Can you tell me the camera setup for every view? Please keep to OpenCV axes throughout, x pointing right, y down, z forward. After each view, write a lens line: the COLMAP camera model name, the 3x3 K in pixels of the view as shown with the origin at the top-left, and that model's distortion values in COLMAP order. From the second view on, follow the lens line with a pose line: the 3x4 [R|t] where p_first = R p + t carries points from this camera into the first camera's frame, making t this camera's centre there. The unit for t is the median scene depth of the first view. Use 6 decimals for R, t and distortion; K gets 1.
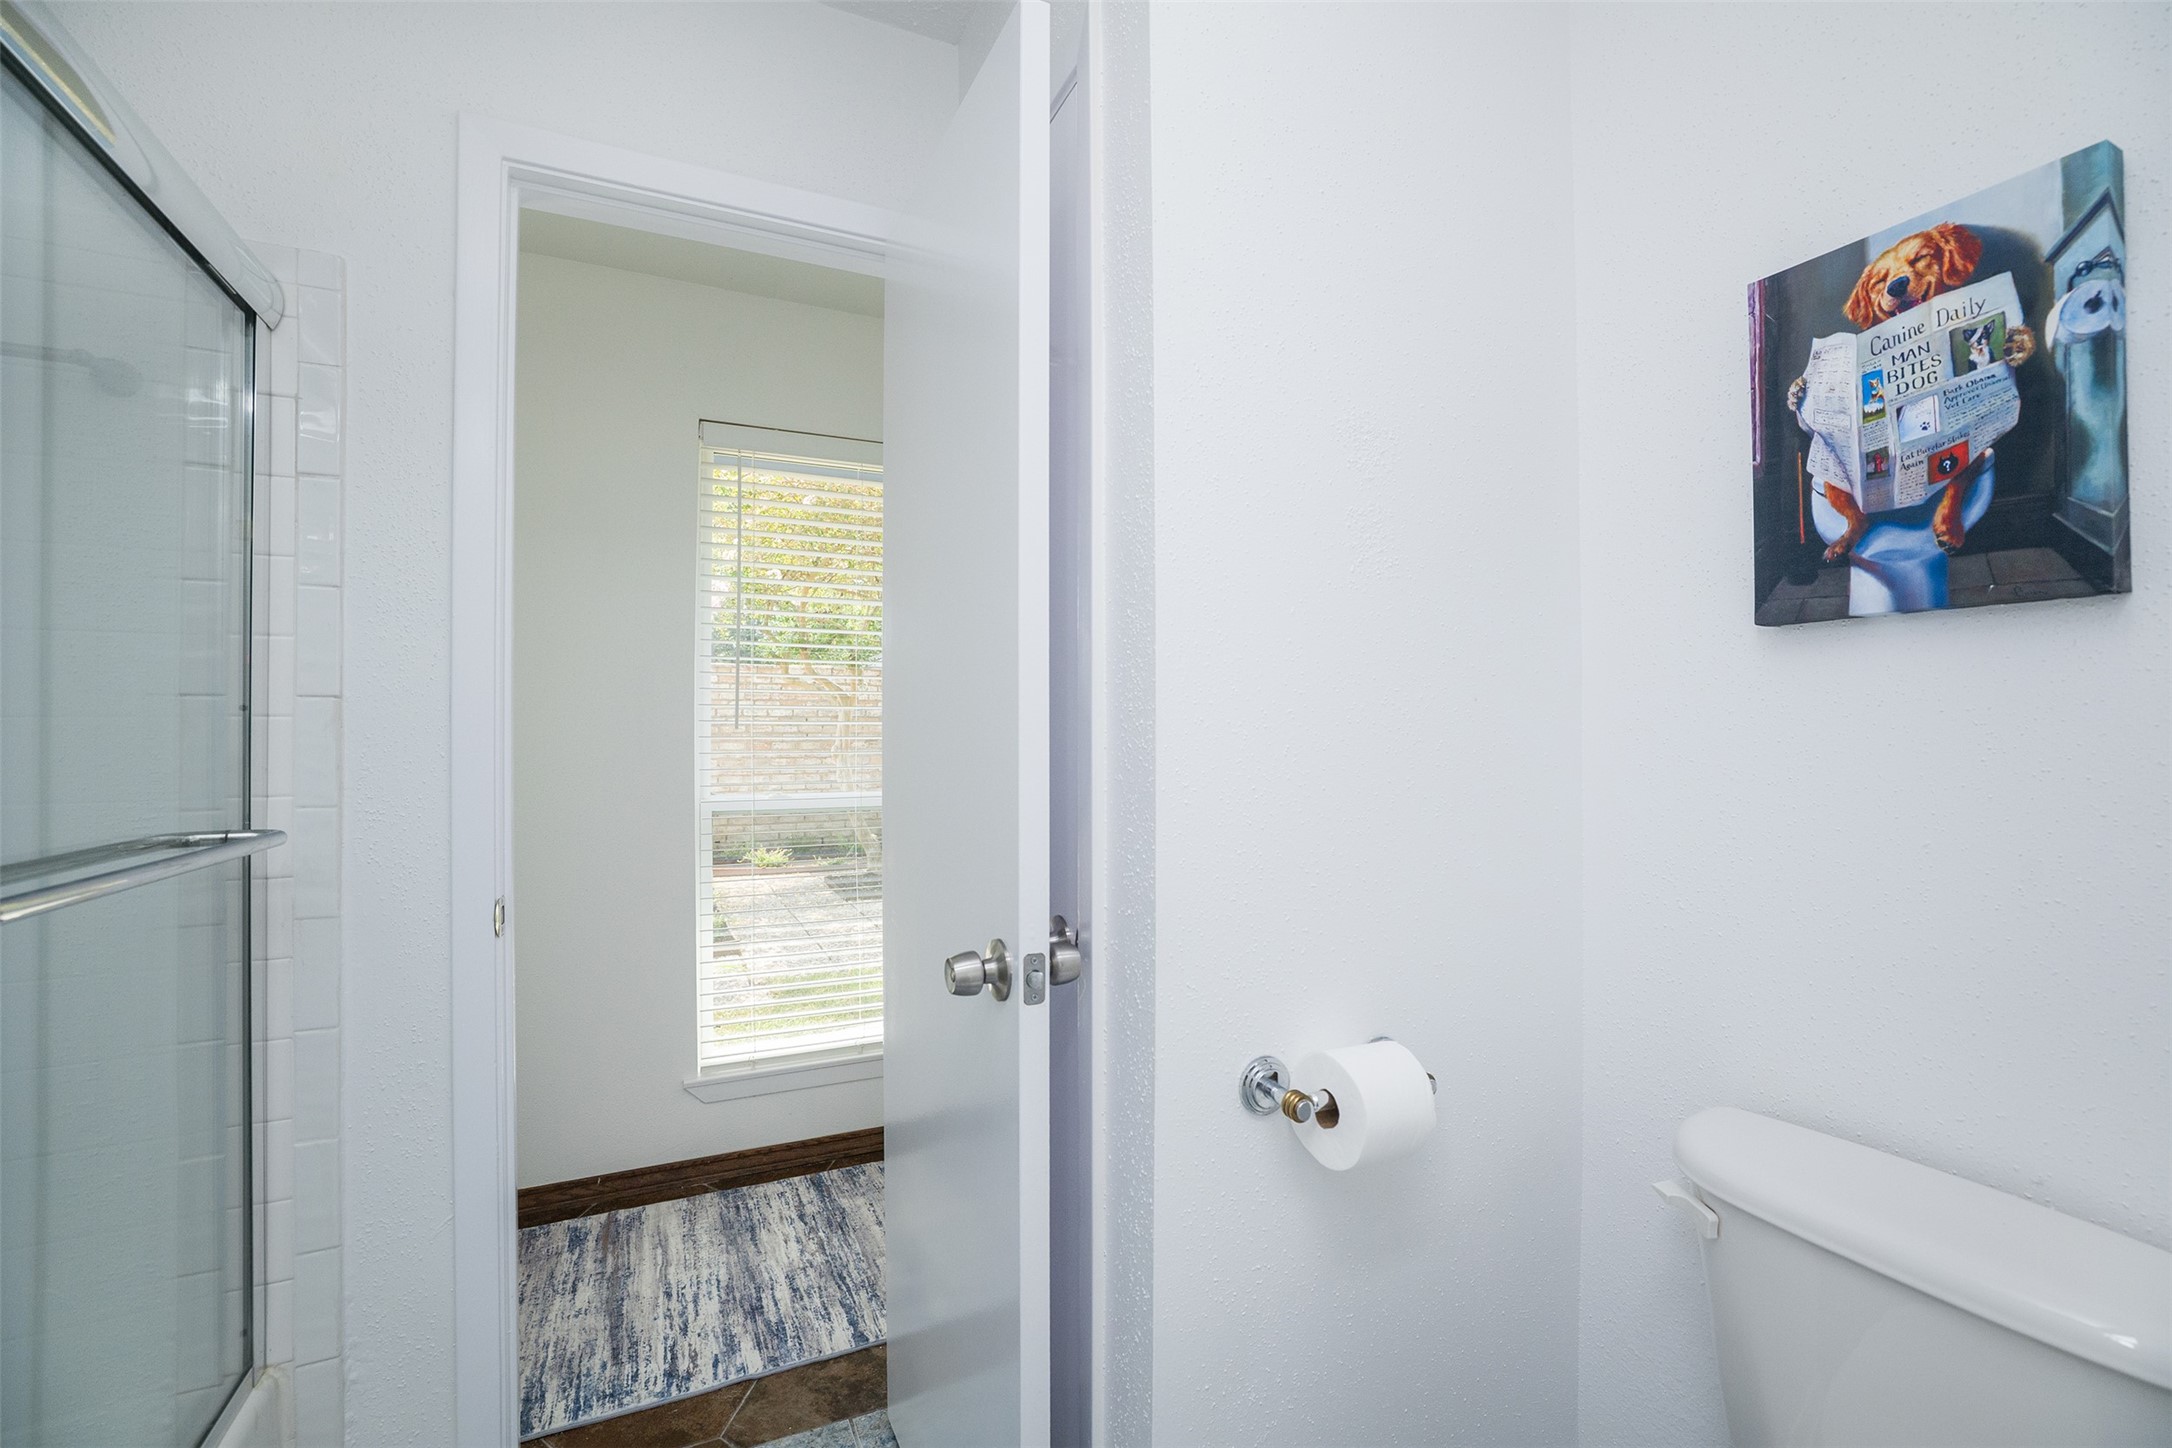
lens RADIAL K [[944.5, 0, 1096.9], [0, 944.5, 718.0], [0, 0, 1]] dist [-0.034505, 0.008462]
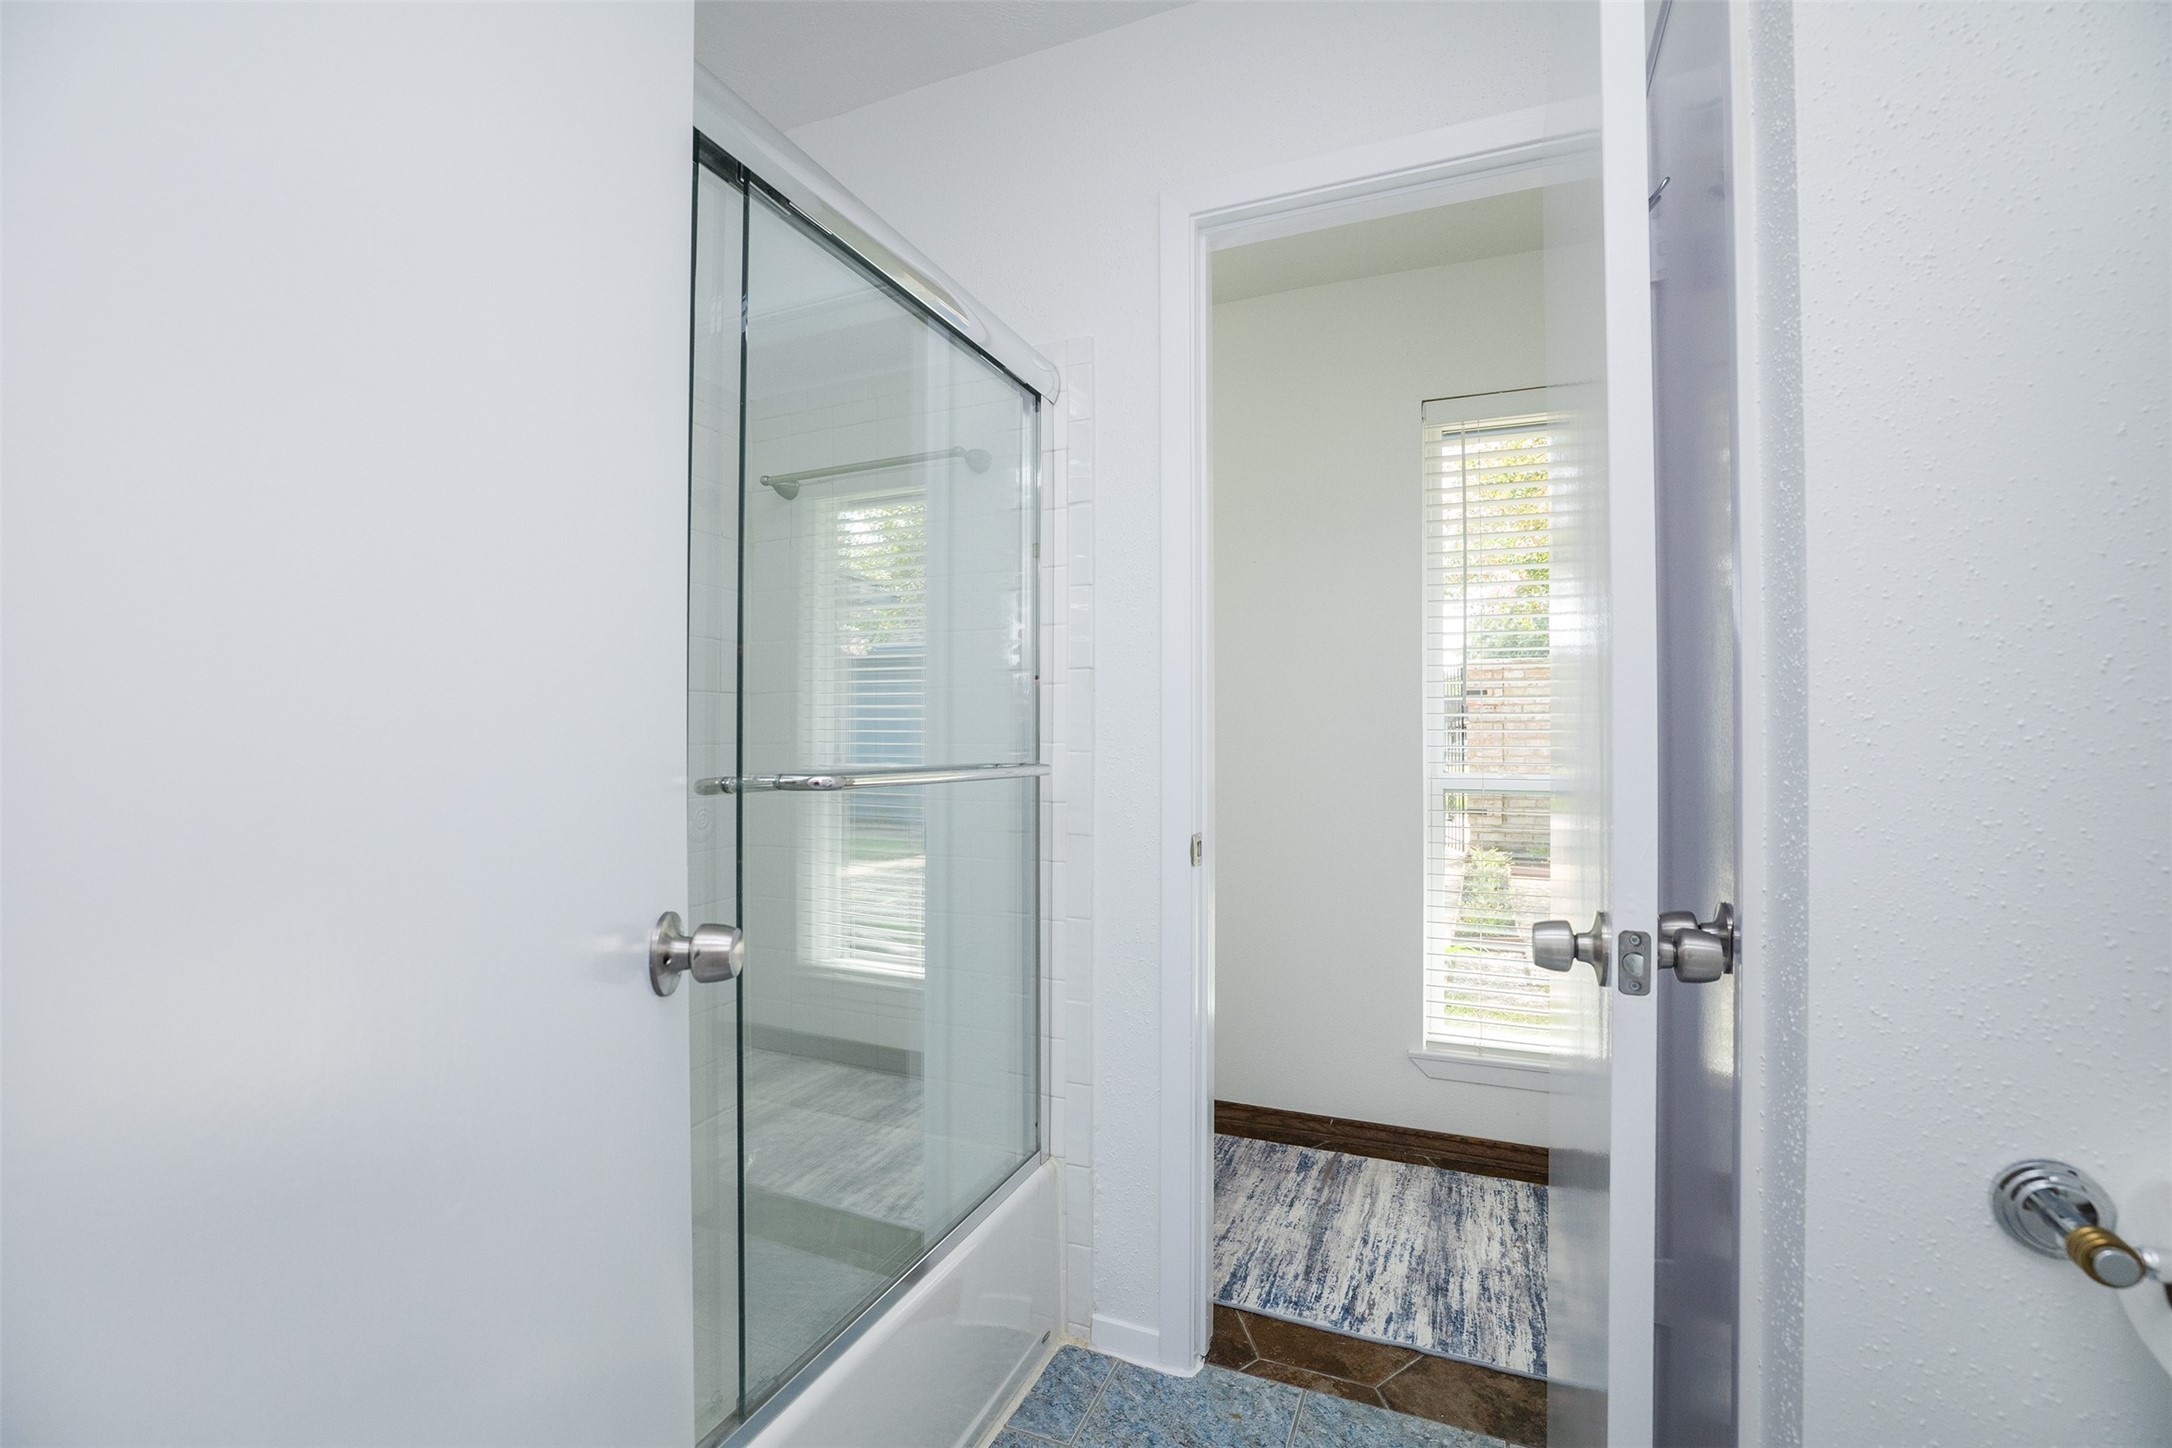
lens RADIAL K [[944.5, 0, 1078.8], [0, 944.5, 720.3], [0, 0, 1]] dist [-0.034505, 0.008462]
pose [[0.652238, -0.010255, -0.757945, 0.137019], [0.007336, 0.999947, -0.007215, 0.044211], [0.757979, -0.000854, 0.652279, 0.078251]]
